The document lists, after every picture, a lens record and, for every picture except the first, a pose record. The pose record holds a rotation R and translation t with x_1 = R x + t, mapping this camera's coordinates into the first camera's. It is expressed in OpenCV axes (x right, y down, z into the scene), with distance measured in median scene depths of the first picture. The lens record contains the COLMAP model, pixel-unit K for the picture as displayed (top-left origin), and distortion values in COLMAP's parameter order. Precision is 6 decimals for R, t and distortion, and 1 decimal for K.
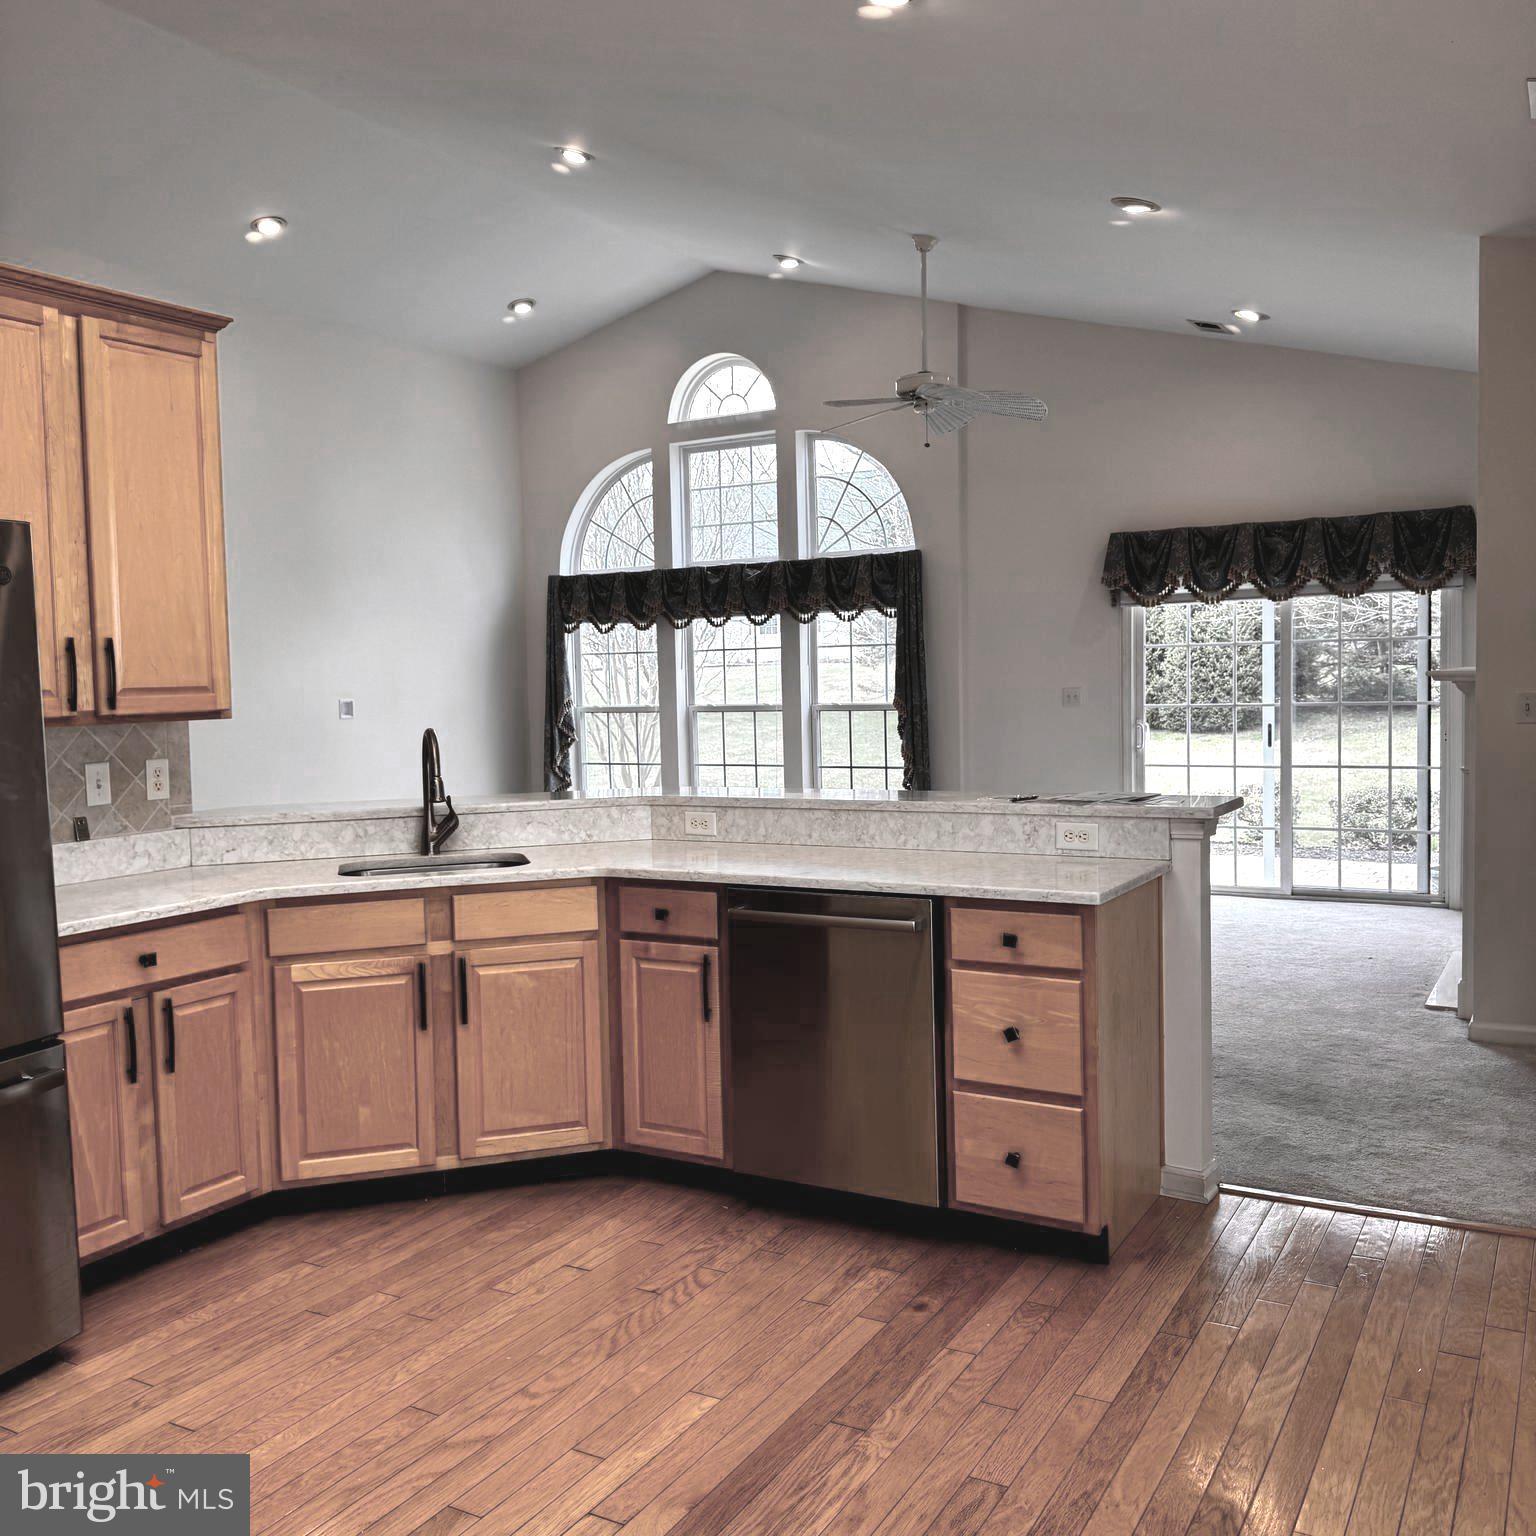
lens RADIAL K [[1452.1, 0, 768.0], [0, 1452.1, 768.0], [0, 0, 1]] dist [0.178524, -0.245643]
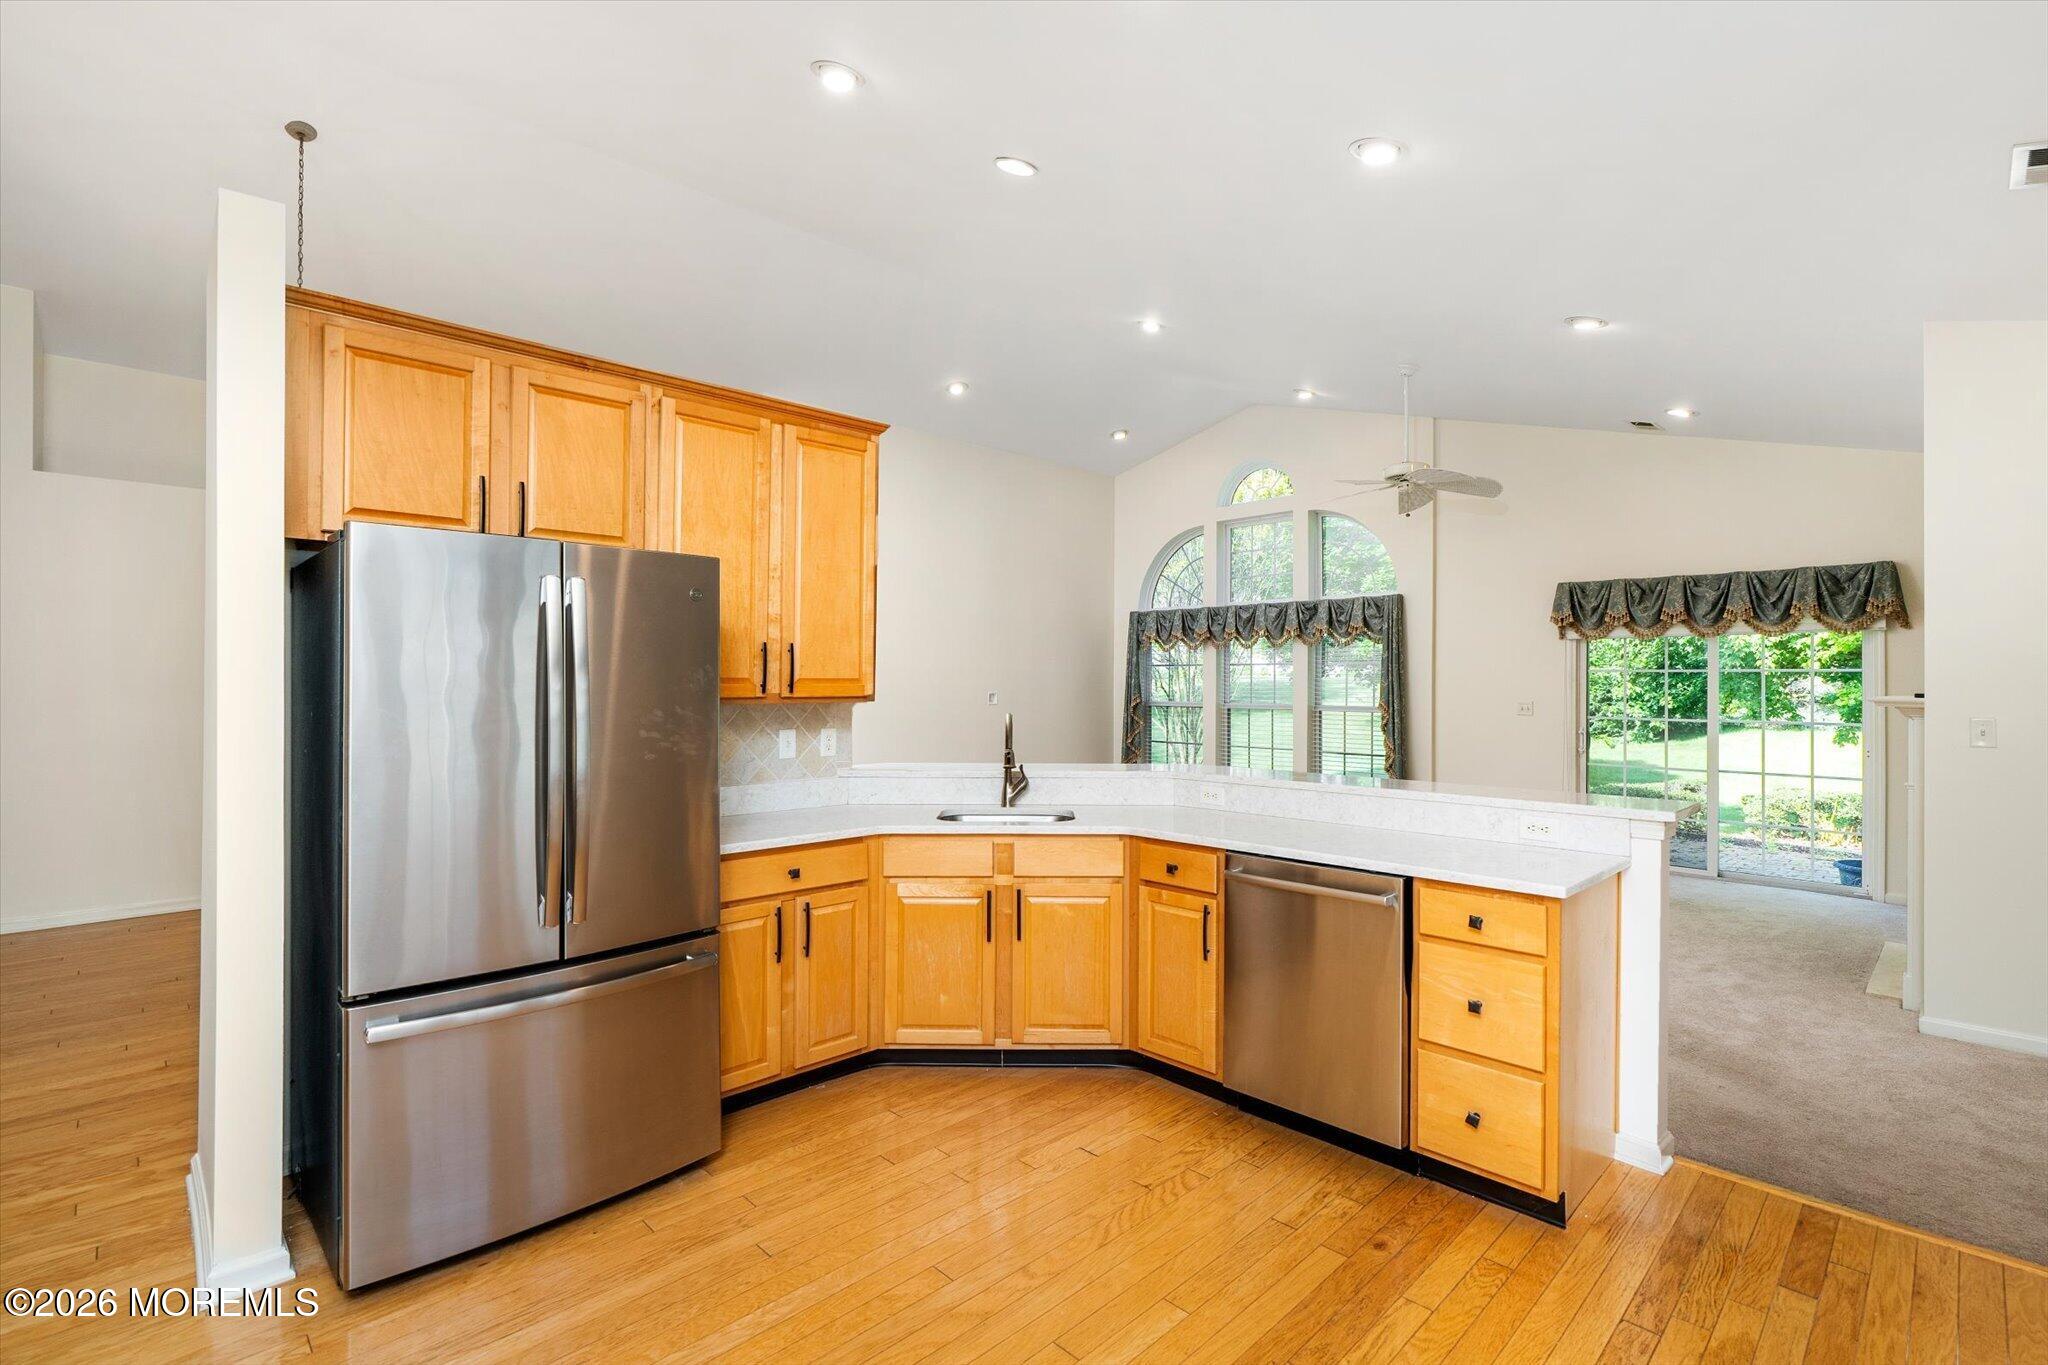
lens RADIAL K [[945.0, 0, 1024.0], [0, 945.0, 682.5], [0, 0, 1]] dist [0.002245, 0.000394]
pose [[0.961455, 0.028583, -0.273472, 0.023760], [-0.045582, 0.997389, -0.056009, -0.008606], [0.271157, 0.066316, 0.960248, 0.183752]]
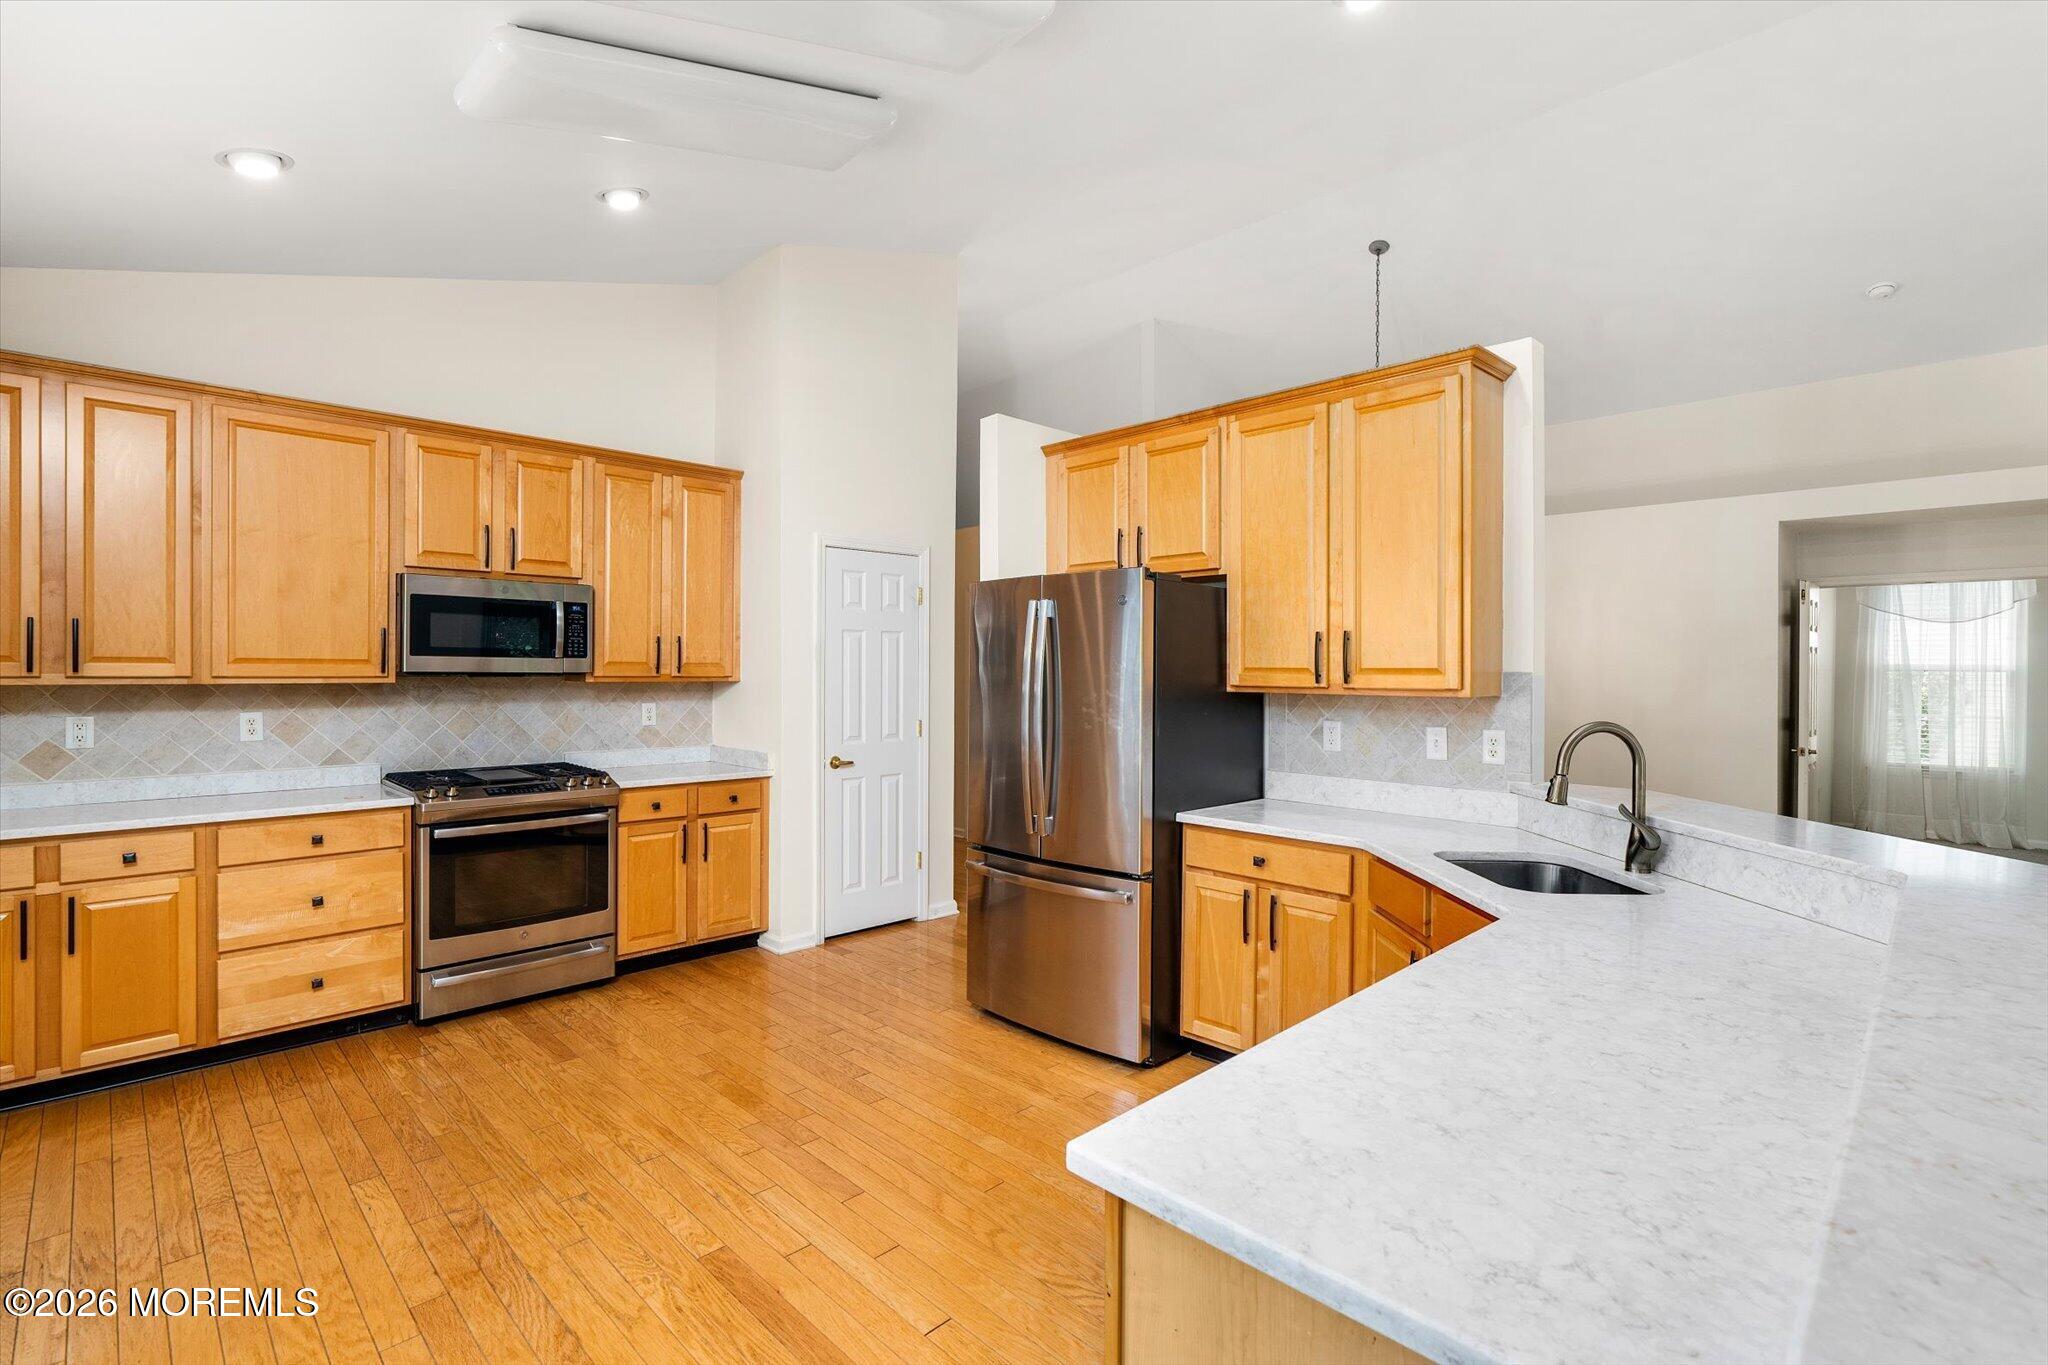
lens RADIAL K [[942.0, 0, 1026.4], [0, 942.0, 669.2], [0, 0, 1]] dist [0.001007, 0.000878]
pose [[-0.275611, 0.022718, -0.961001, 0.453661], [-0.059035, 0.997434, 0.040510, -0.068943], [0.959455, 0.067898, -0.273563, 0.937337]]
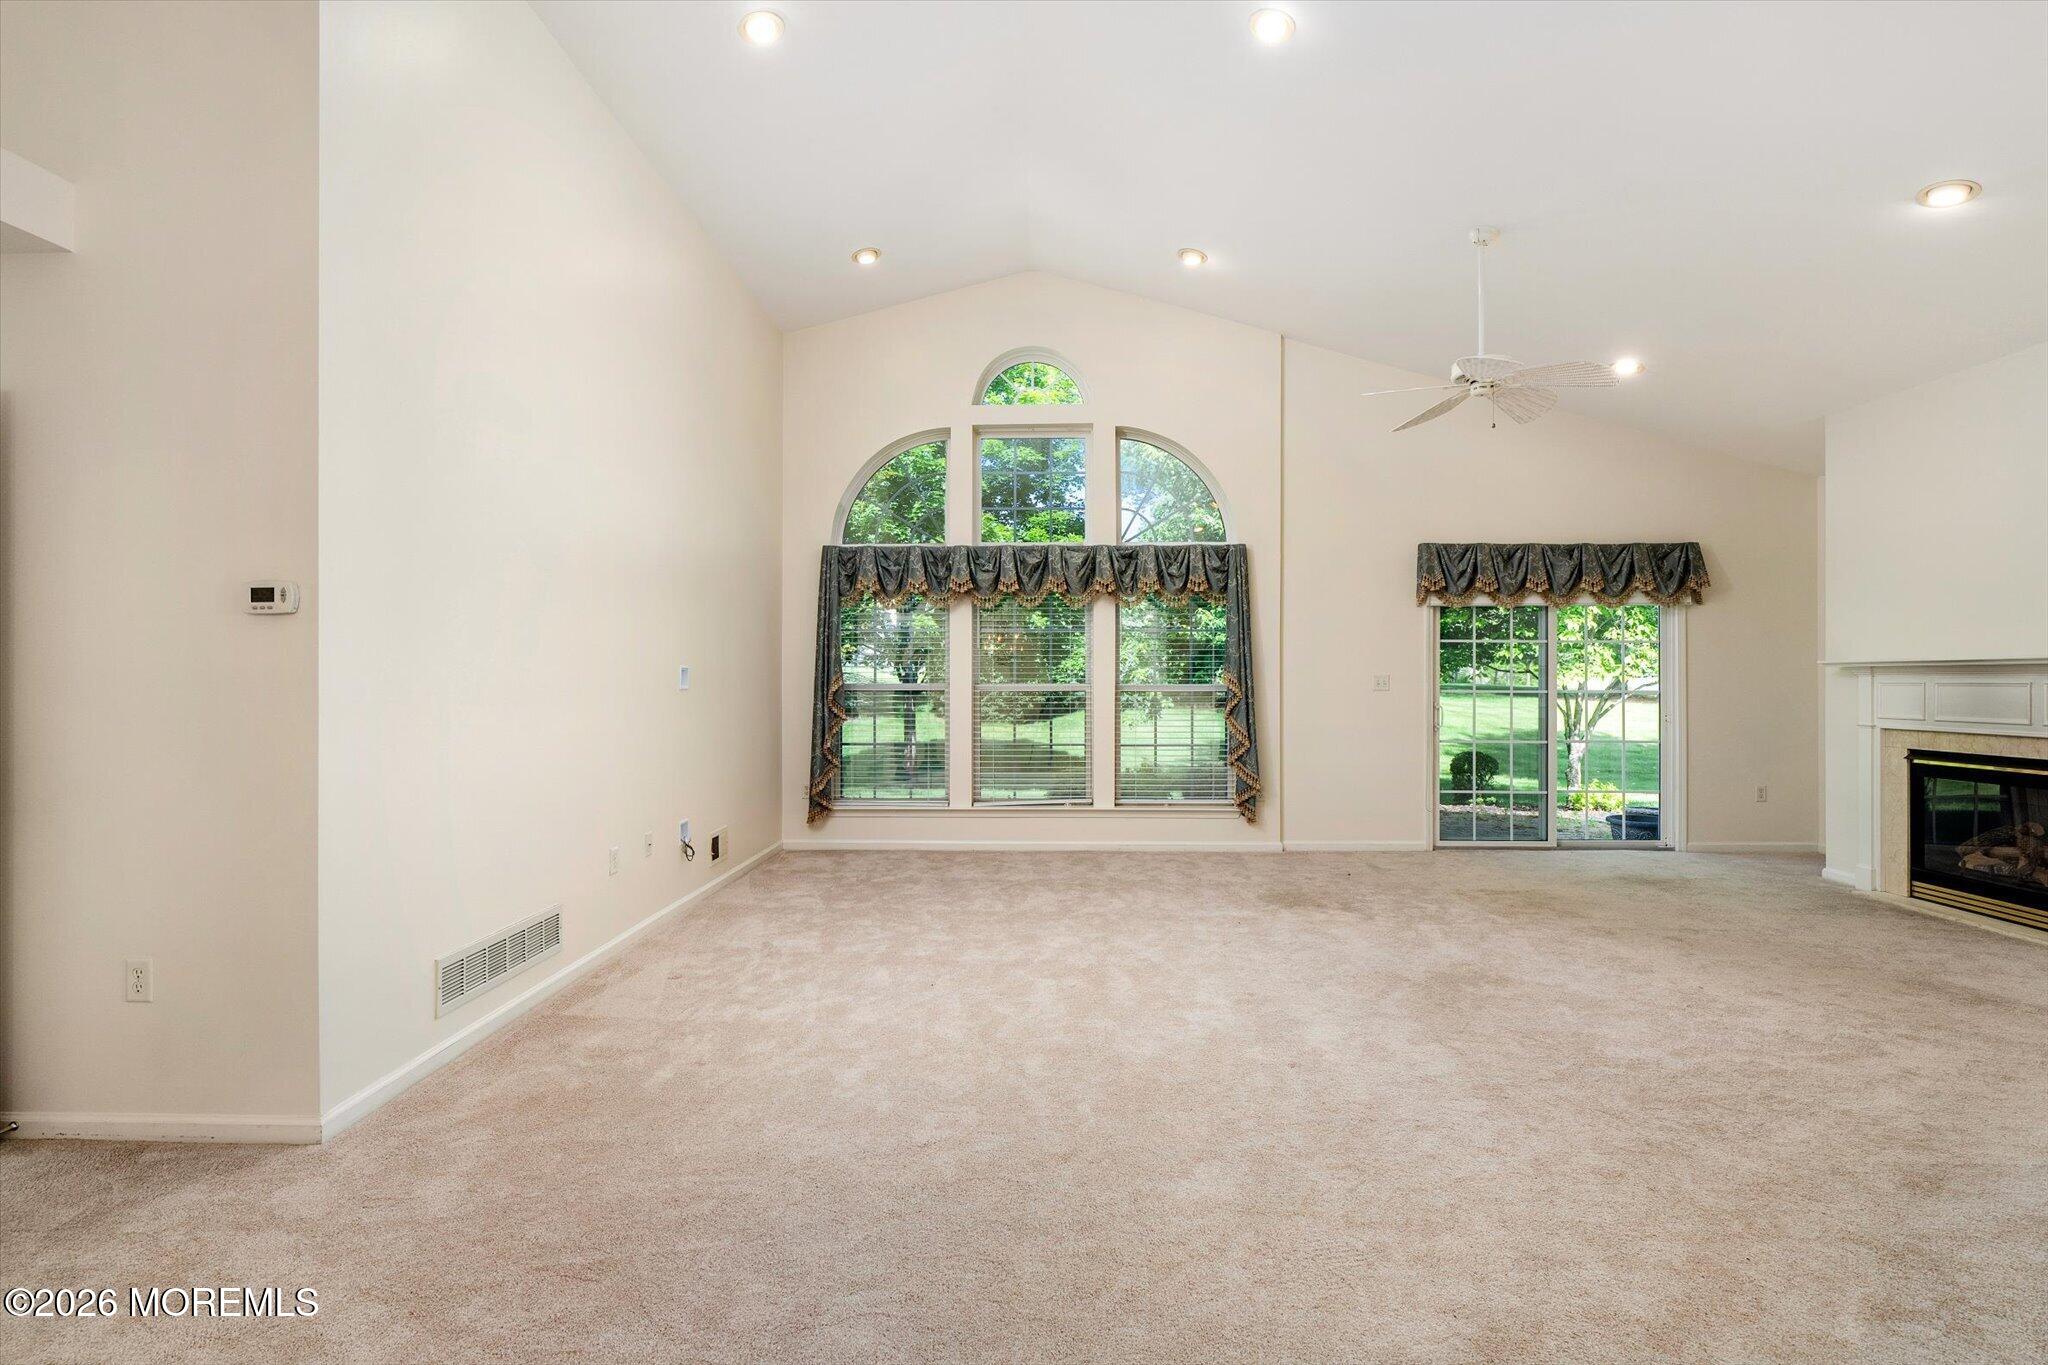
lens RADIAL K [[942.0, 0, 1026.4], [0, 942.0, 669.2], [0, 0, 1]] dist [0.001007, 0.000878]
pose [[0.882387, 0.029722, 0.469584, -0.918541], [0.008275, 0.996868, -0.078645, -0.008684], [-0.470451, 0.073281, 0.879378, 1.171657]]
